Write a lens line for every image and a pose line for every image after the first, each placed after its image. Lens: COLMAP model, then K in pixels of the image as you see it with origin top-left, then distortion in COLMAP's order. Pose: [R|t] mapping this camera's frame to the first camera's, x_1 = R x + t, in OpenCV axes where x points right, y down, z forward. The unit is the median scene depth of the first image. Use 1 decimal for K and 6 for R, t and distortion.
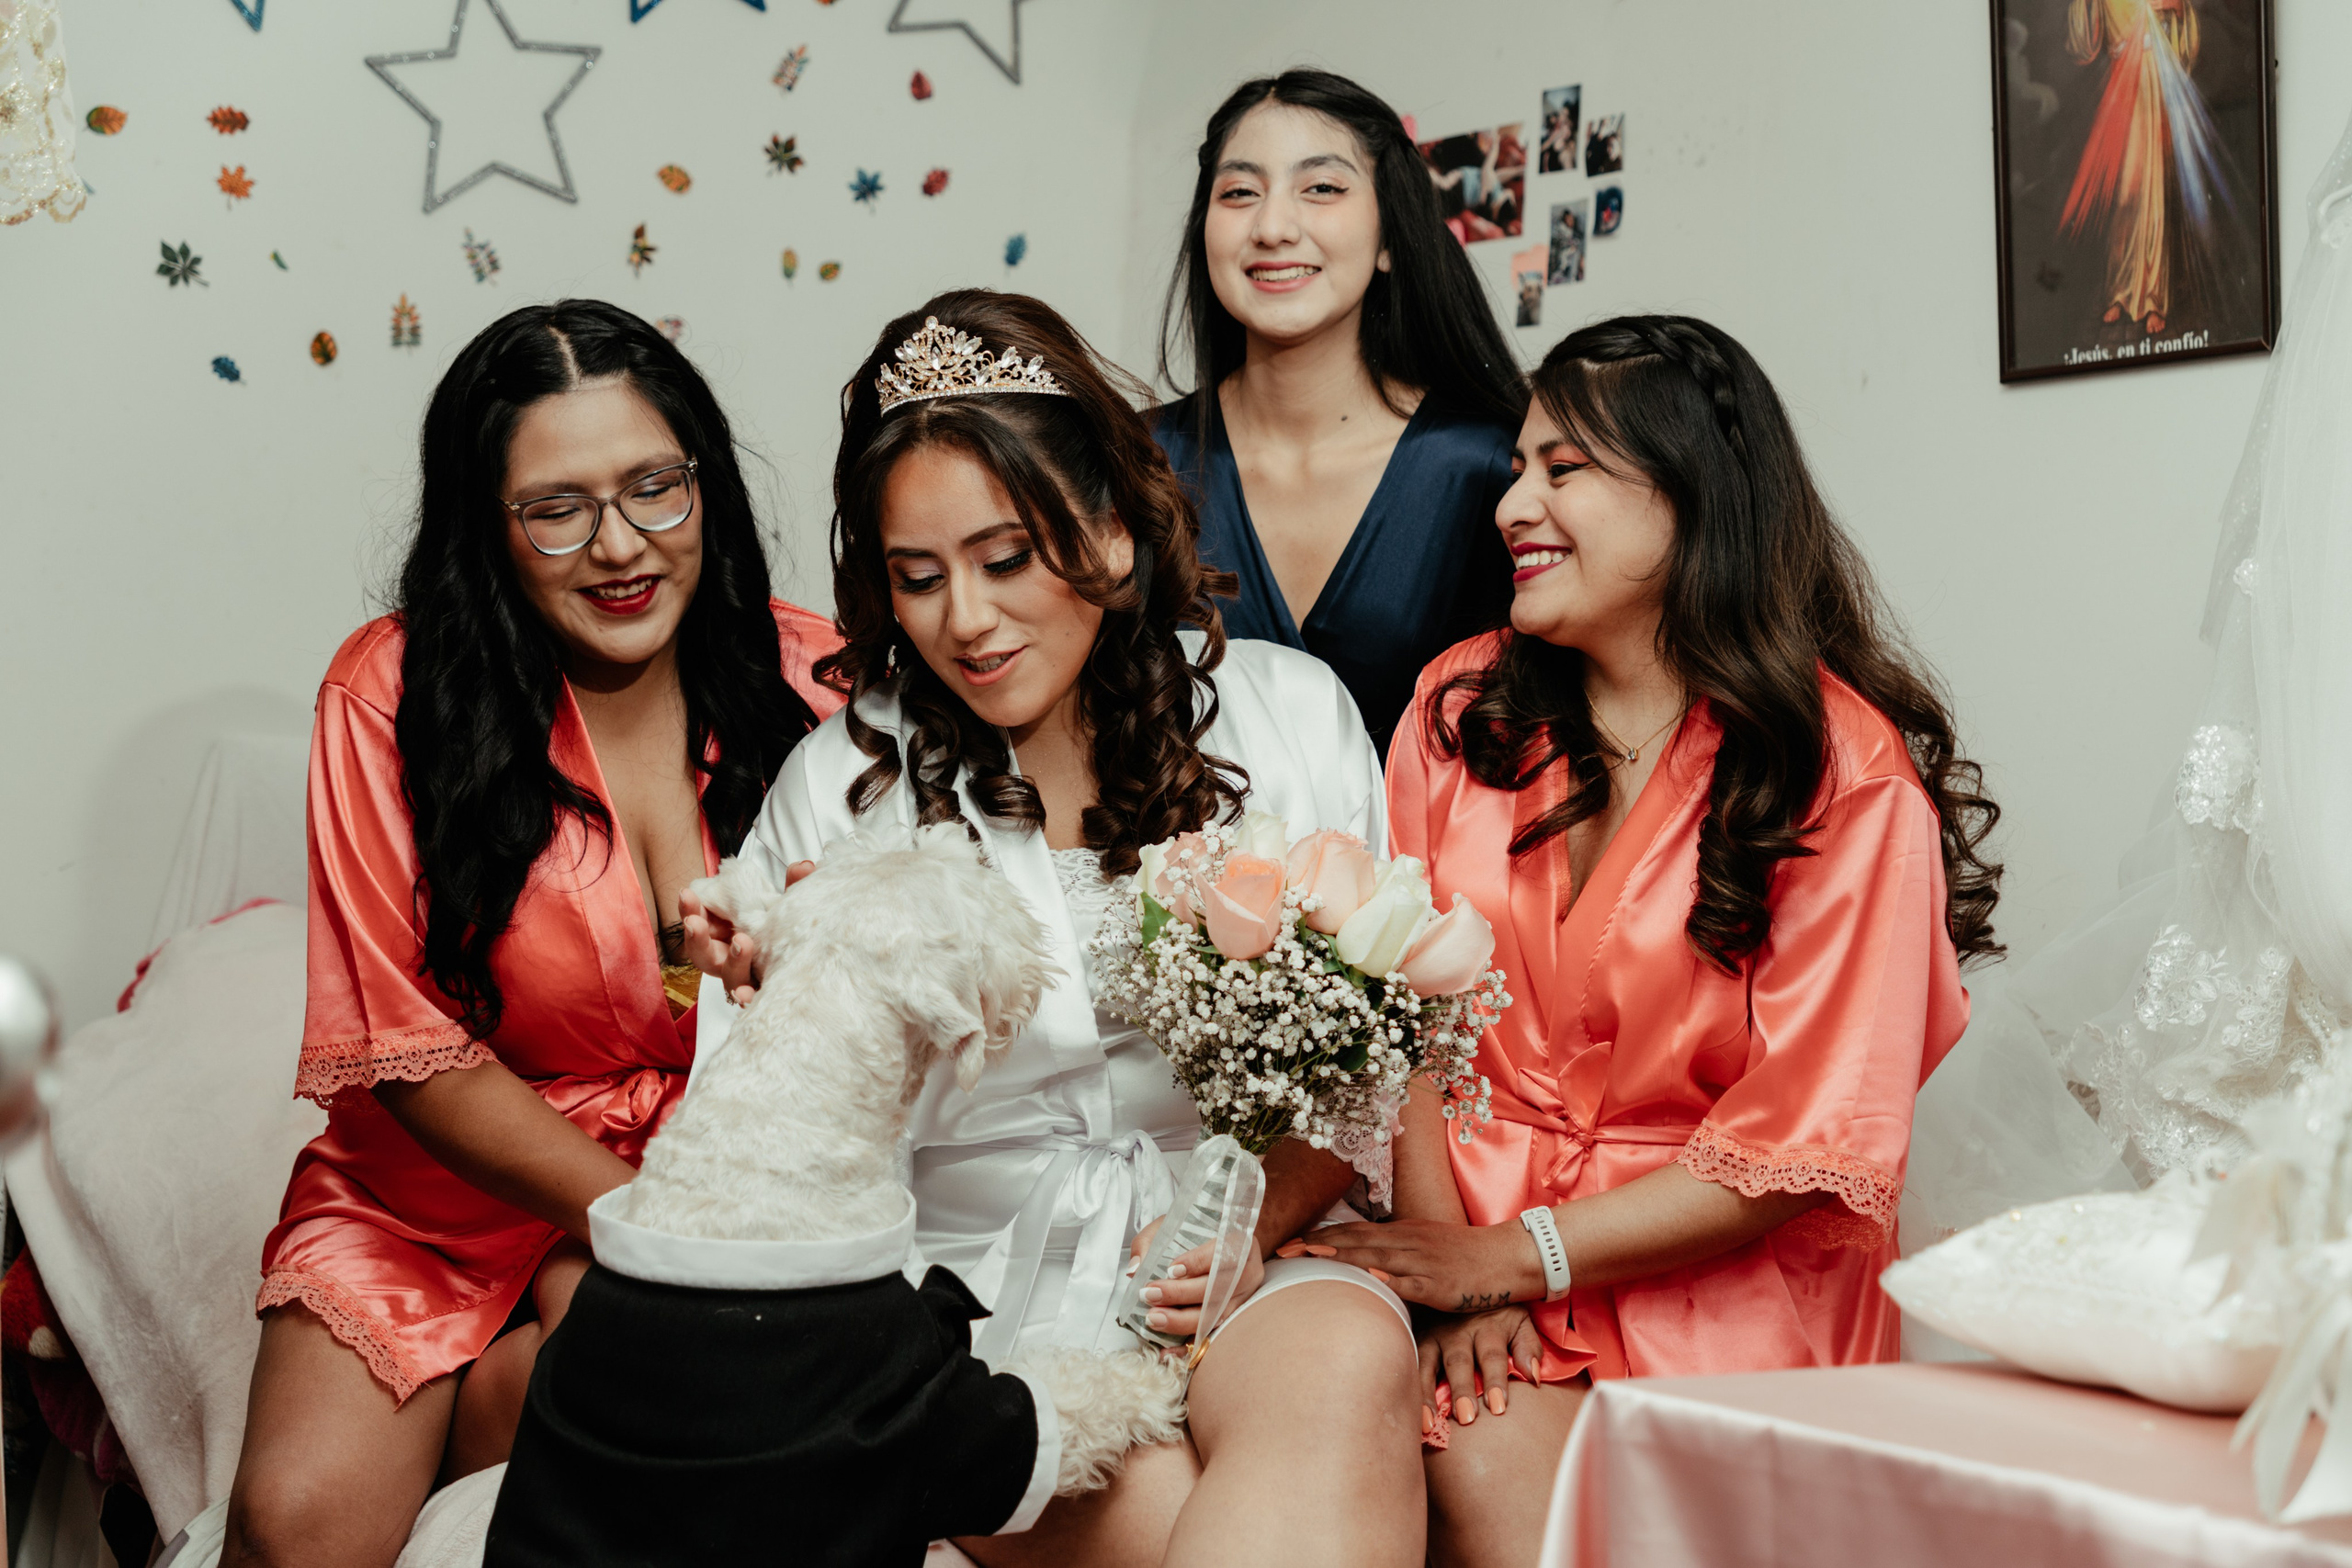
lens RADIAL K [[2913.6, 0, 1137.3], [0, 2913.6, 862.6], [0, 0, 1]] dist [0.015638, 0.000000]
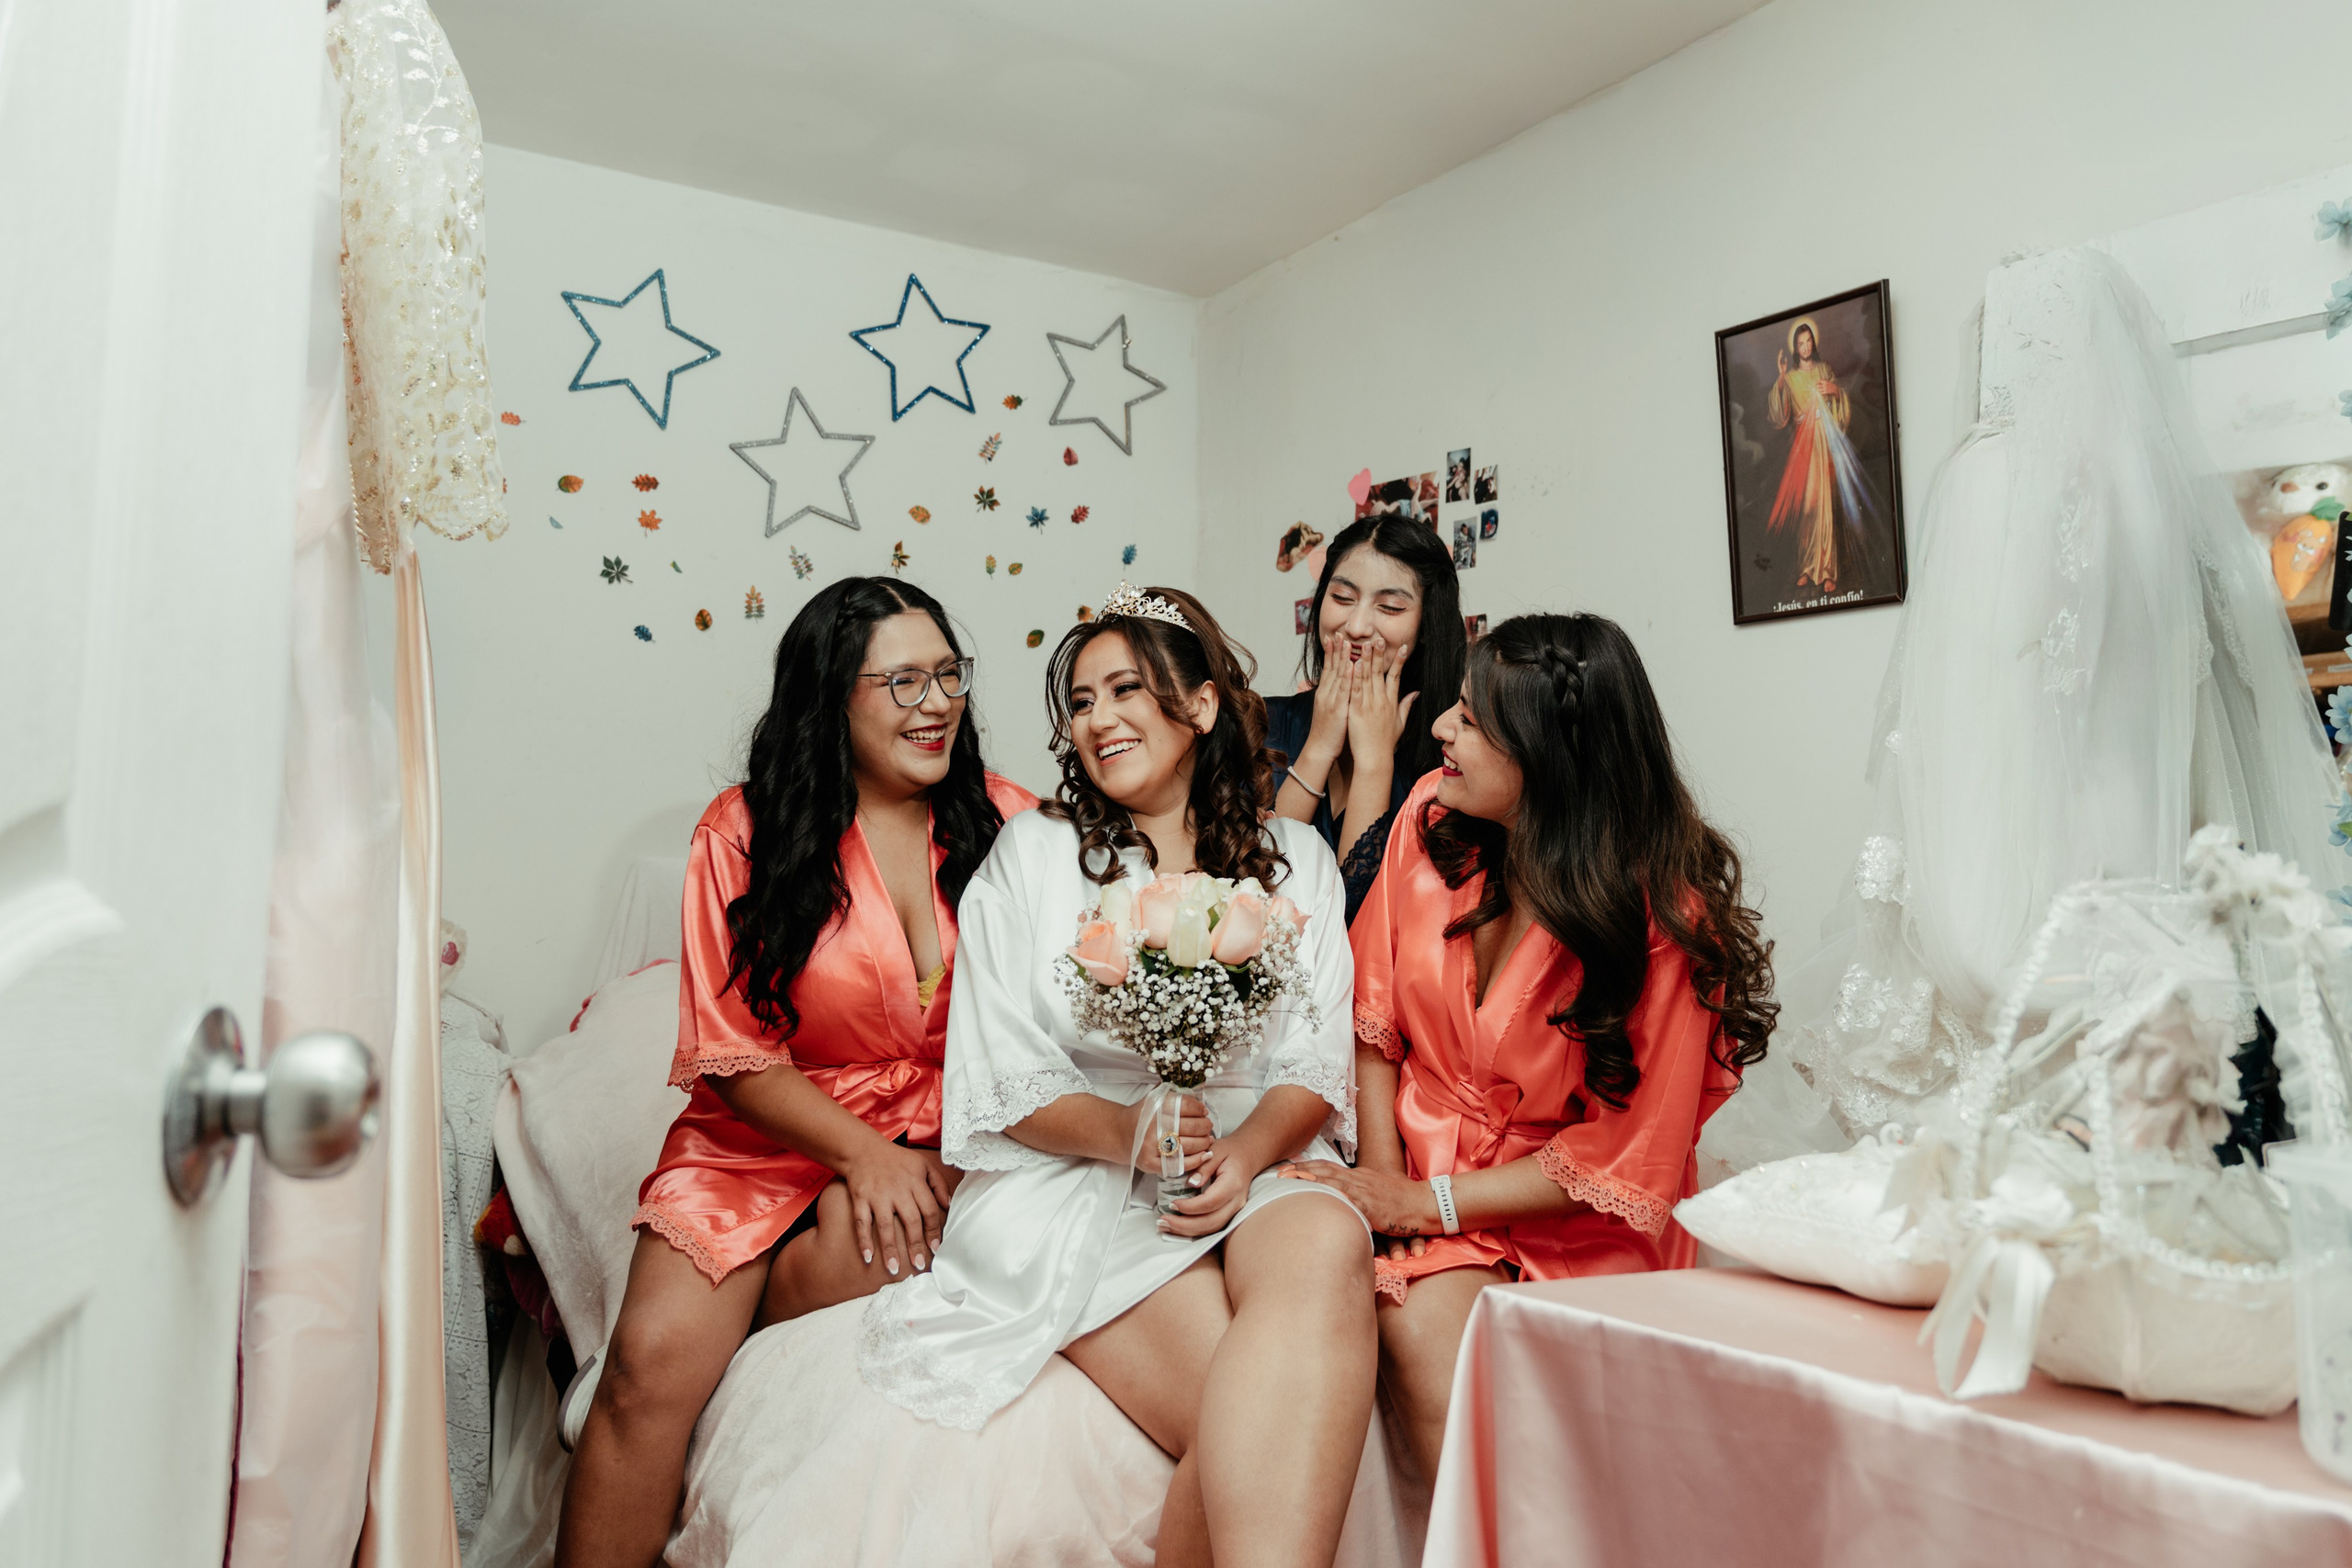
lens RADIAL K [[1763.6, 0, 1205.8], [0, 1763.6, 800.1], [0, 0, 1]] dist [0.010279, 0.015682]
pose [[0.999867, -0.014293, -0.007890, 0.008566], [0.013705, 0.997441, -0.070167, -0.002824], [0.008872, 0.070049, 0.997504, 0.026783]]
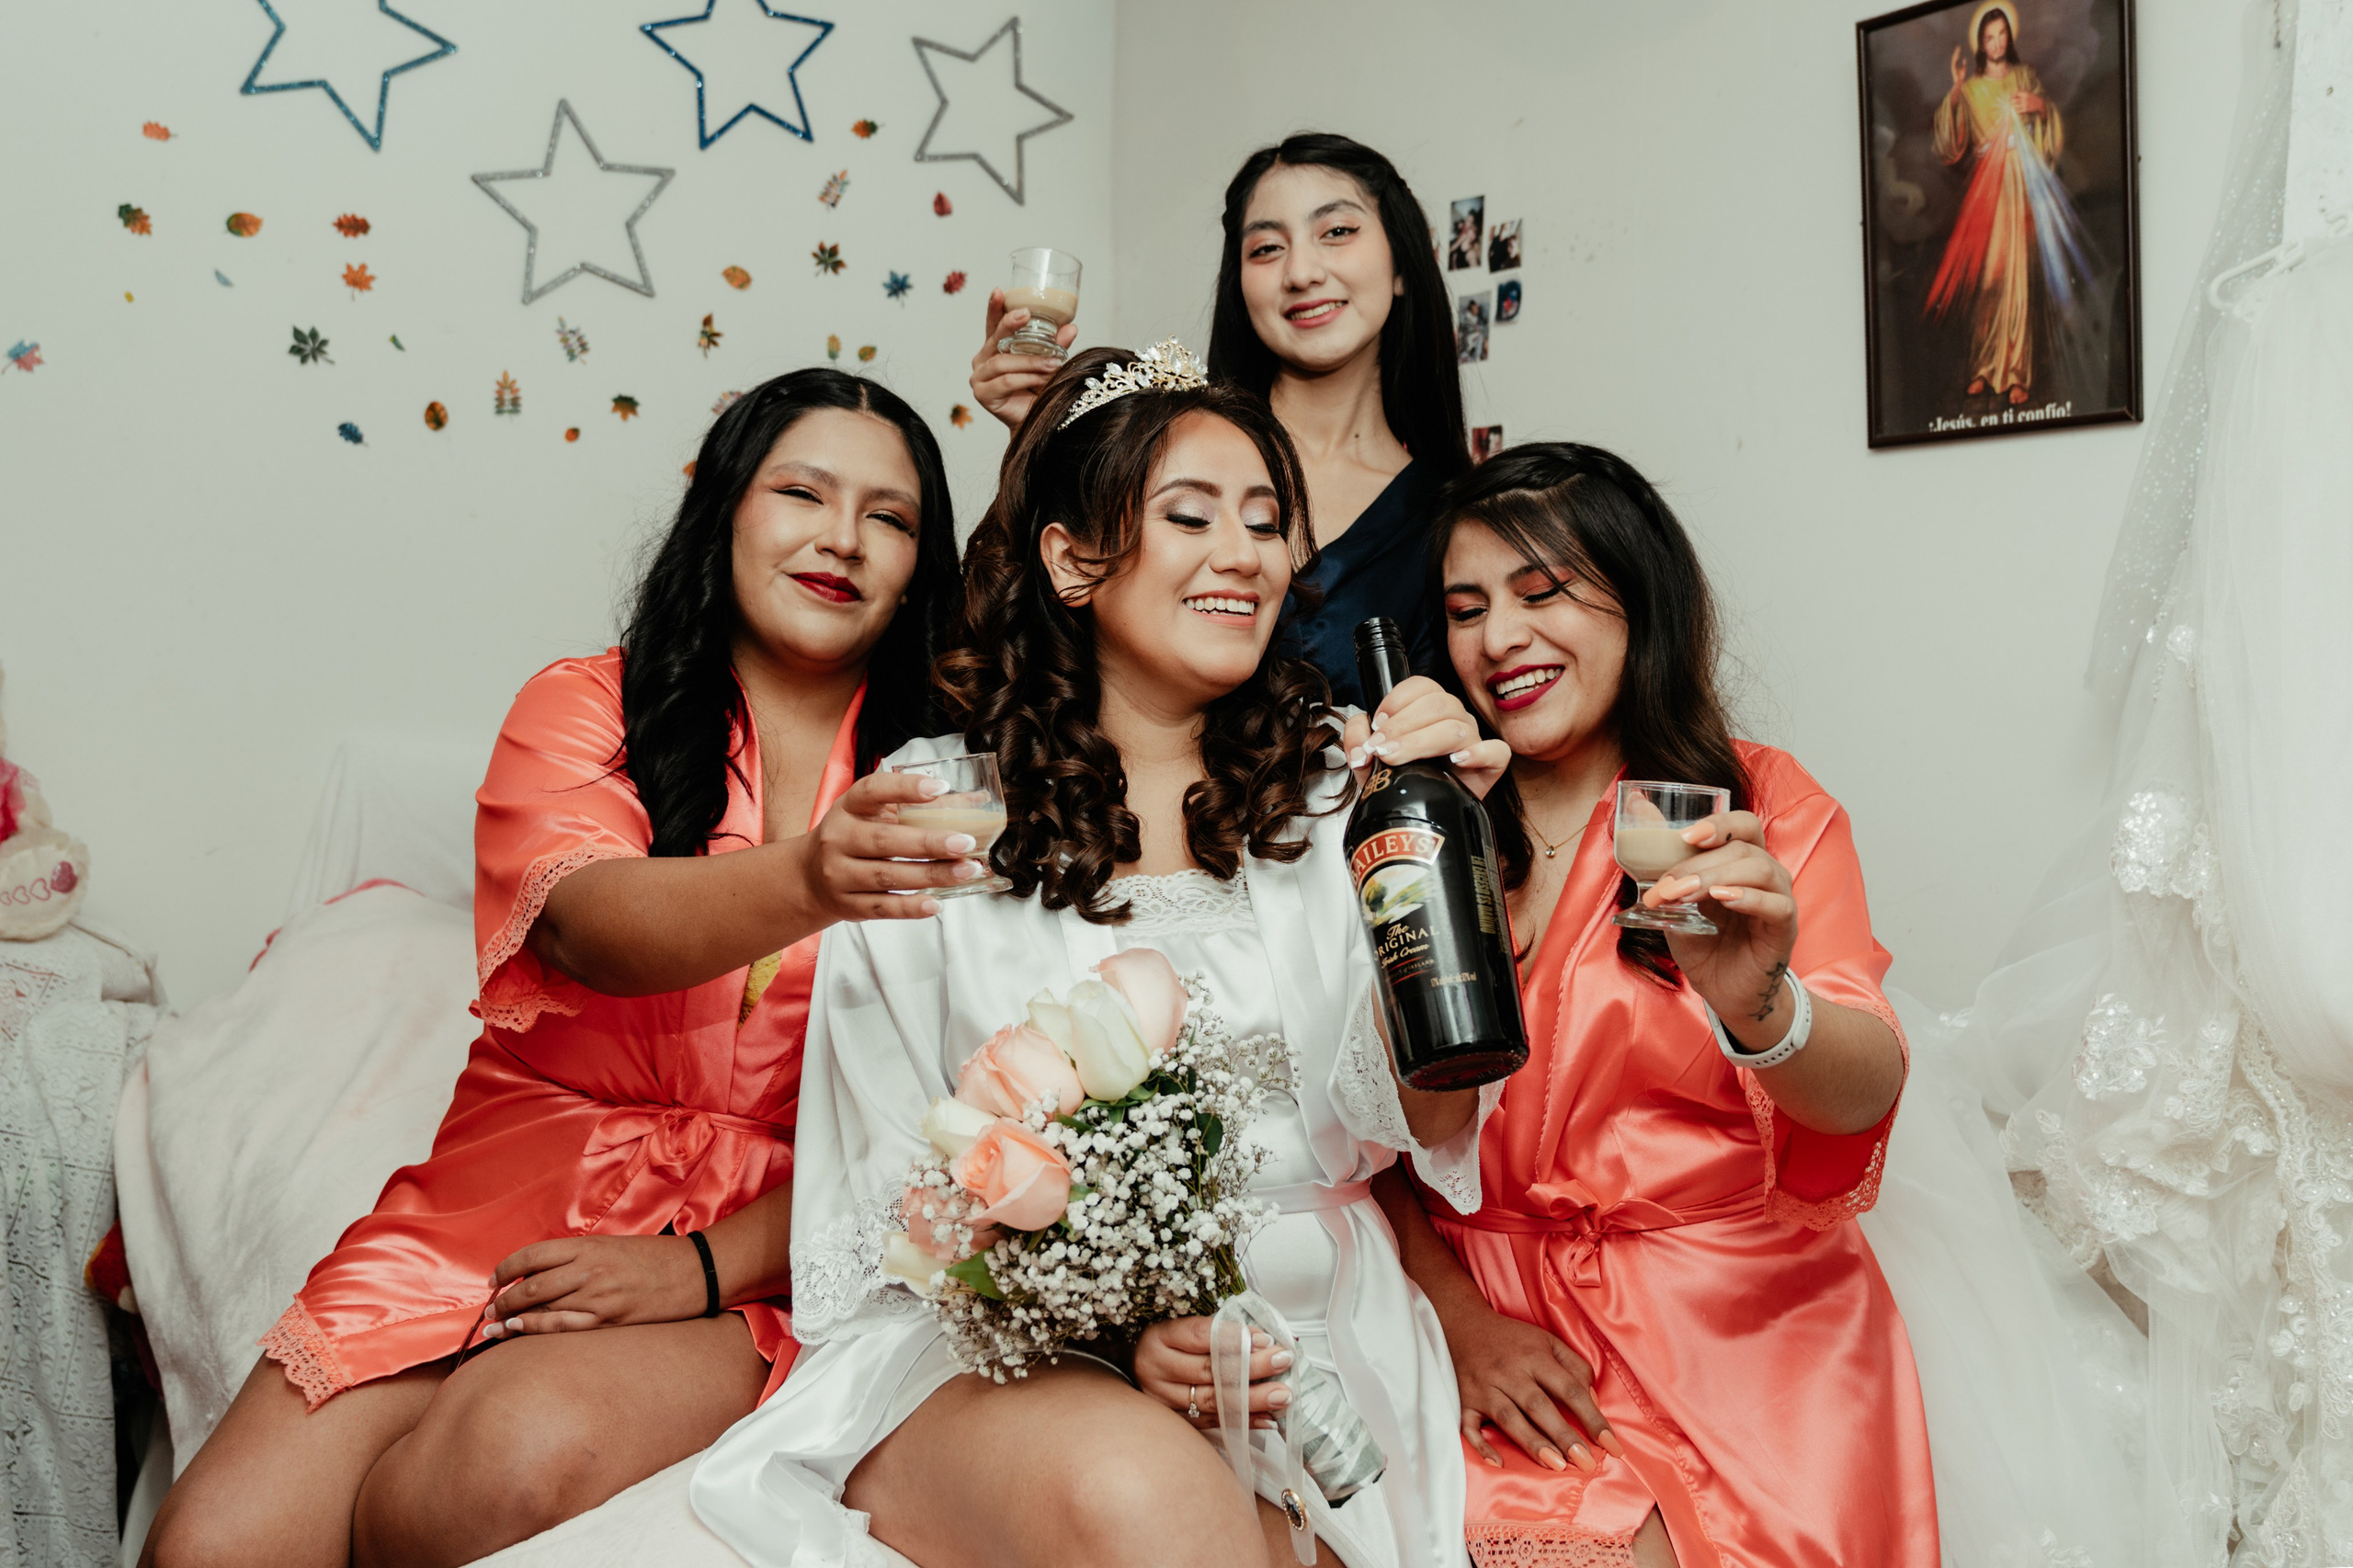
lens RADIAL K [[1936.2, 0, 1183.2], [0, 1936.2, 779.5], [0, 0, 1]] dist [-0.010914, -0.008237]
pose [[0.999769, -0.001436, 0.021462, 0.011856], [0.001255, 0.999963, 0.008456, -0.034112], [-0.021474, -0.008427, 0.999734, 0.205018]]
